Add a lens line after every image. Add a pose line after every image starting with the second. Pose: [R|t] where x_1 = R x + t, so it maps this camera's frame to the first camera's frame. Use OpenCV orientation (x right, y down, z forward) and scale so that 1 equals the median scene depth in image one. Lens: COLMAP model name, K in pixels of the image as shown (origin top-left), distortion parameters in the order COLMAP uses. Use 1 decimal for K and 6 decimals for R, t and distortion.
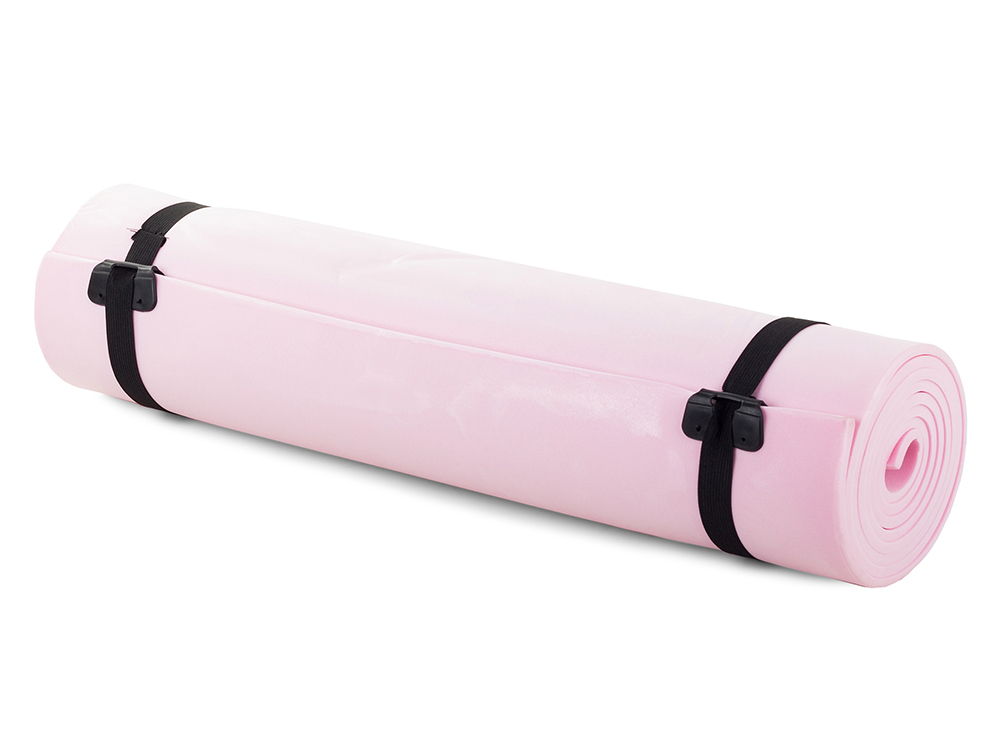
lens RADIAL K [[2792.8, 0, 500.0], [0, 2792.8, 375.0], [0, 0, 1]] dist [-0.252253, -1.108680]
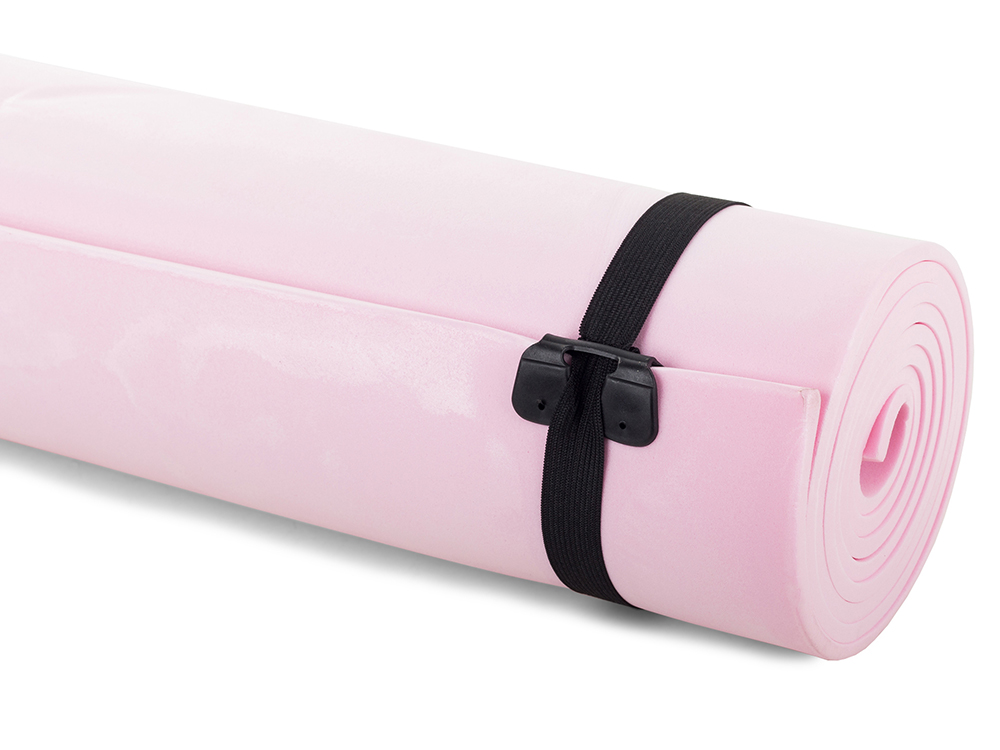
lens RADIAL K [[2792.8, 0, 500.0], [0, 2792.8, 375.0], [0, 0, 1]] dist [-0.252253, -1.108680]
pose [[0.992070, -0.040043, 0.119141, -0.006076], [0.024735, 0.991556, 0.127297, -0.060825], [-0.123232, -0.123340, 0.984683, 0.432793]]
